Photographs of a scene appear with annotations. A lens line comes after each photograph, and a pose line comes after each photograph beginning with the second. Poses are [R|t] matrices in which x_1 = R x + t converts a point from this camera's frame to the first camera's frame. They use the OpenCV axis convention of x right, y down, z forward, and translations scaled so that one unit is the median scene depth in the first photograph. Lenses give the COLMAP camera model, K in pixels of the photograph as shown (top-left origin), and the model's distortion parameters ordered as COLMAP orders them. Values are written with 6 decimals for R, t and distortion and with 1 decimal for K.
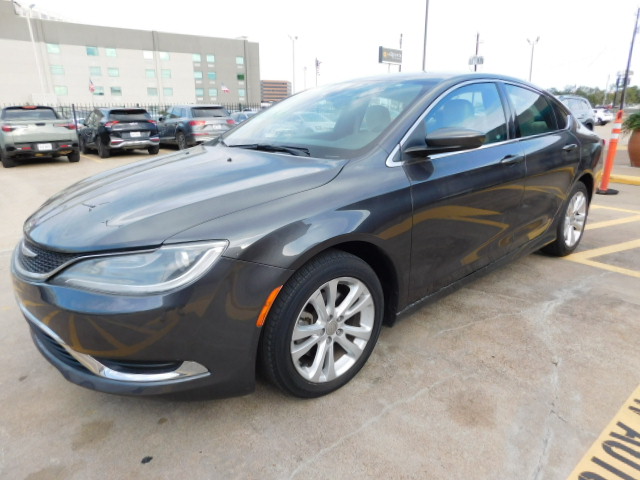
lens RADIAL K [[420.5, 0, 321.0], [0, 420.5, 242.4], [0, 0, 1]] dist [-0.064049, 0.049015]
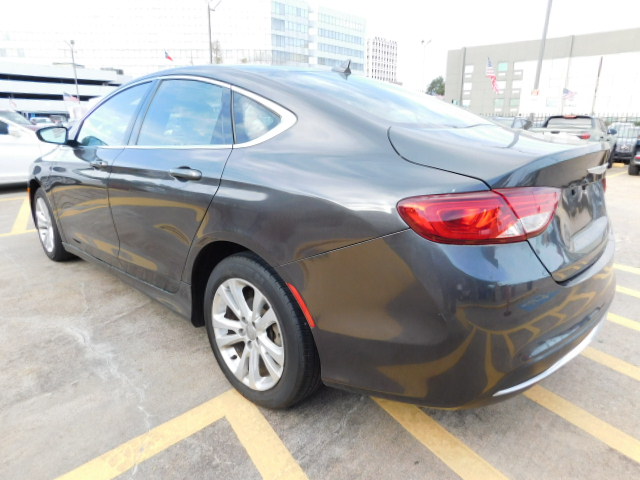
lens RADIAL K [[420.5, 0, 312.8], [0, 420.5, 250.6], [0, 0, 1]] dist [-0.064049, 0.049015]
pose [[0.107214, 0.301602, -0.947386, 1.280823], [-0.309615, 0.915626, 0.256453, -0.352744], [0.944798, 0.265829, 0.191549, 1.166786]]
